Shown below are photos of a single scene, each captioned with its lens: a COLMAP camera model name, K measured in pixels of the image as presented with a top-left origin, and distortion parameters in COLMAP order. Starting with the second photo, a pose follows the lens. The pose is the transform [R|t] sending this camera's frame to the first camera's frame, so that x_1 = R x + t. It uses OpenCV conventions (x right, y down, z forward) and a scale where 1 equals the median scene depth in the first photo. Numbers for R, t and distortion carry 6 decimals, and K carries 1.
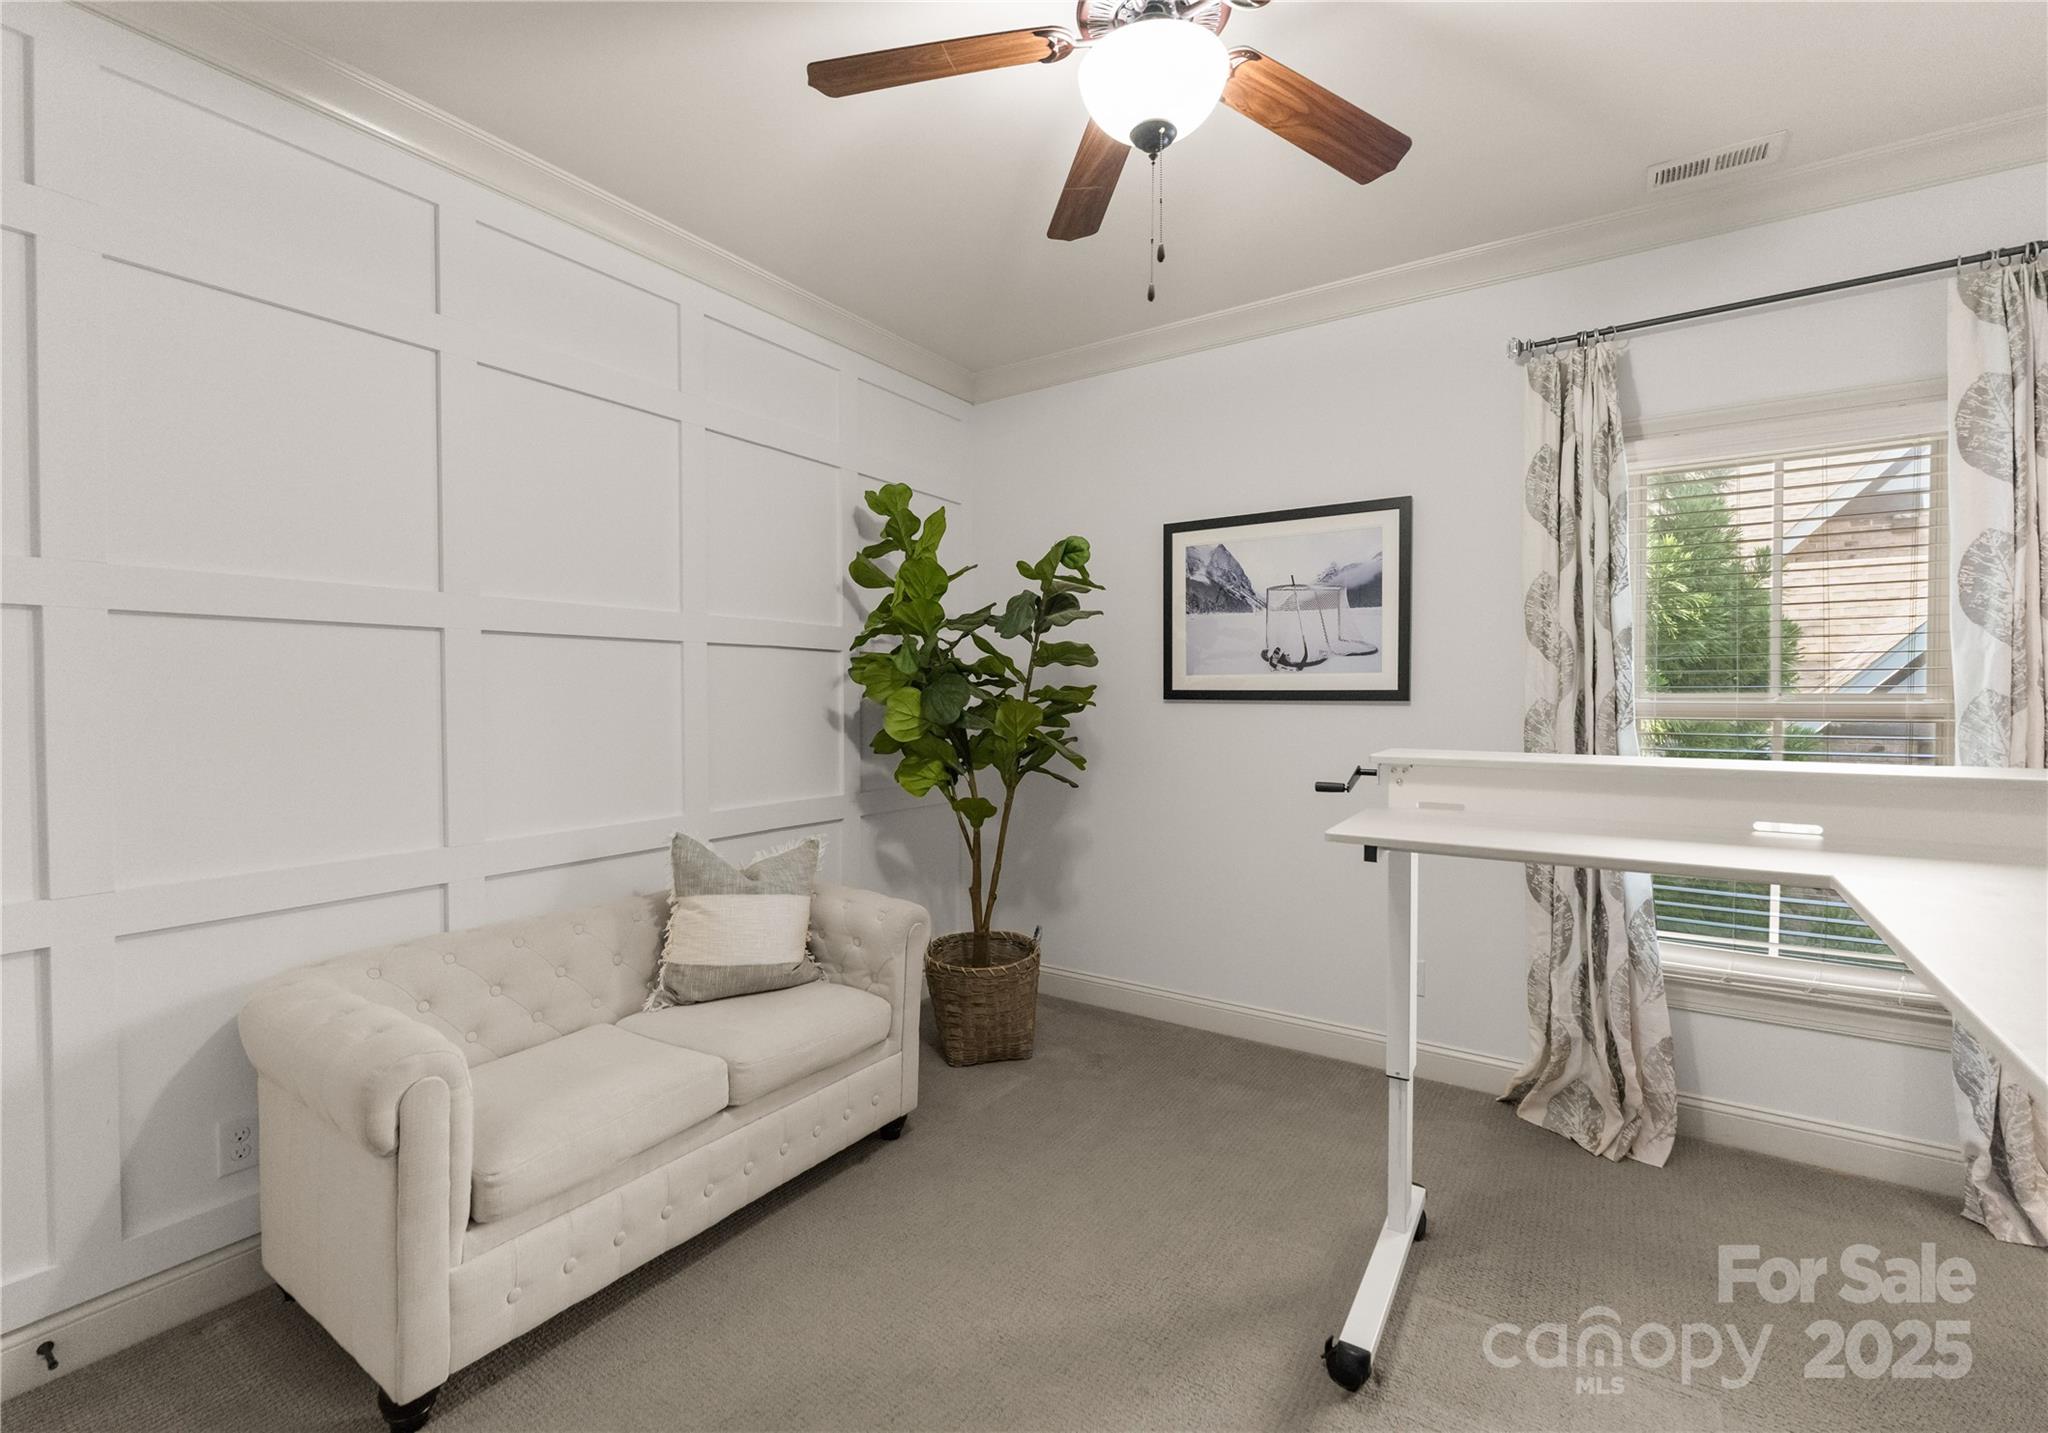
lens RADIAL K [[883.0, 0, 1018.1], [0, 883.0, 713.7], [0, 0, 1]] dist [0.000439, -0.000814]
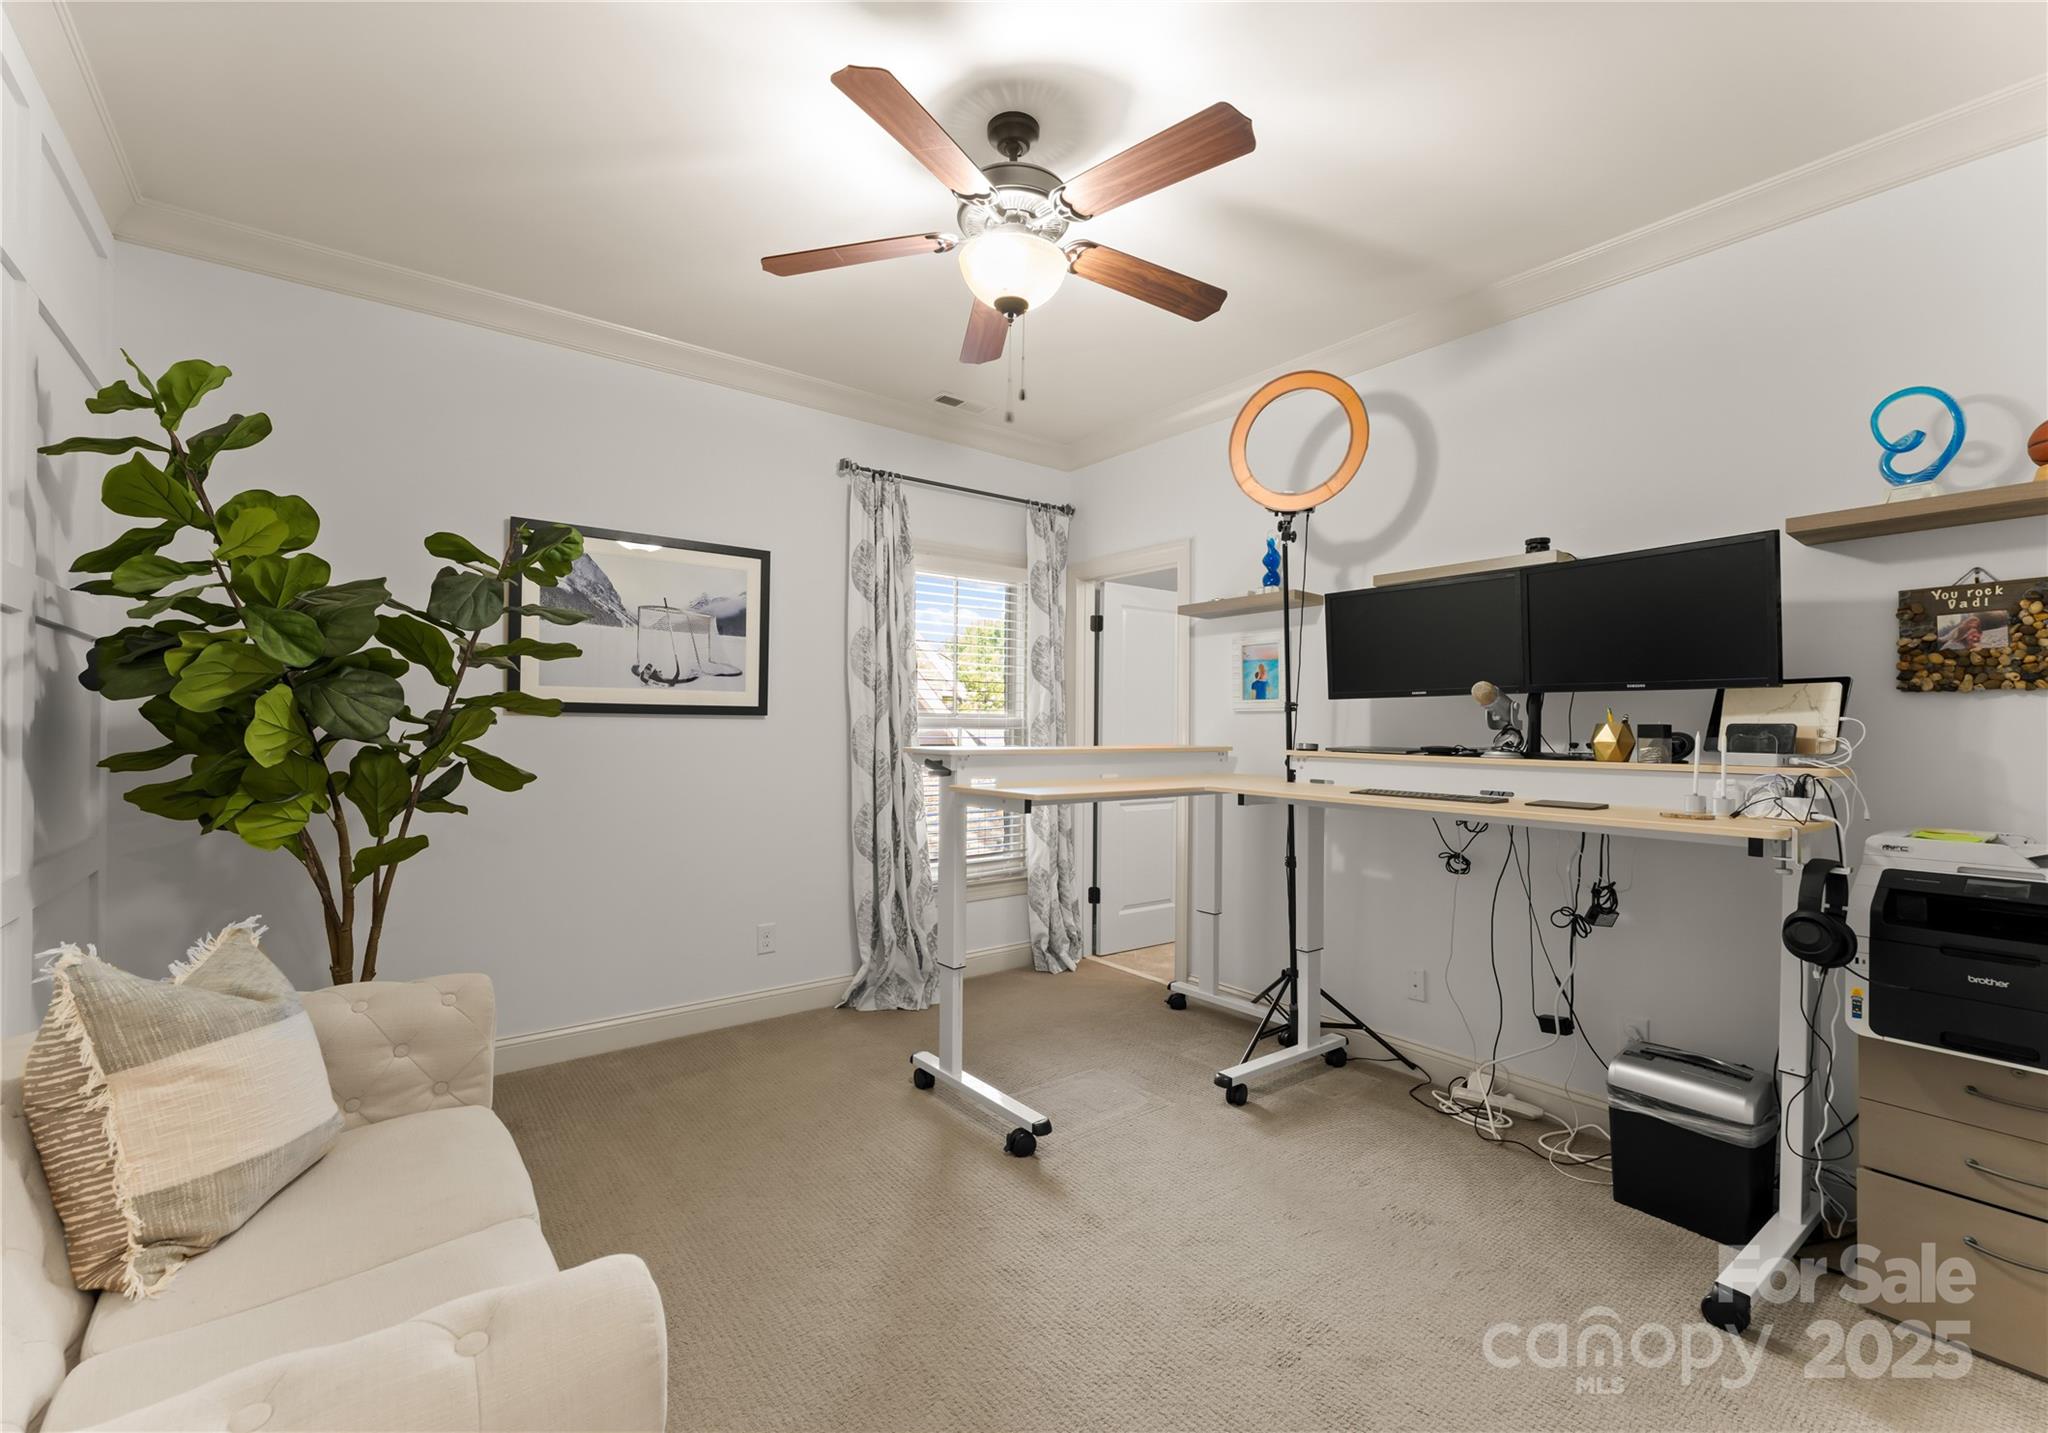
lens RADIAL K [[883.0, 0, 964.6], [0, 883.0, 725.4], [0, 0, 1]] dist [0.000439, -0.000814]
pose [[0.339391, 0.004743, 0.940634, -0.625246], [0.010079, 0.999912, -0.008678, 0.012676], [-0.940591, 0.012426, 0.339313, 0.316864]]
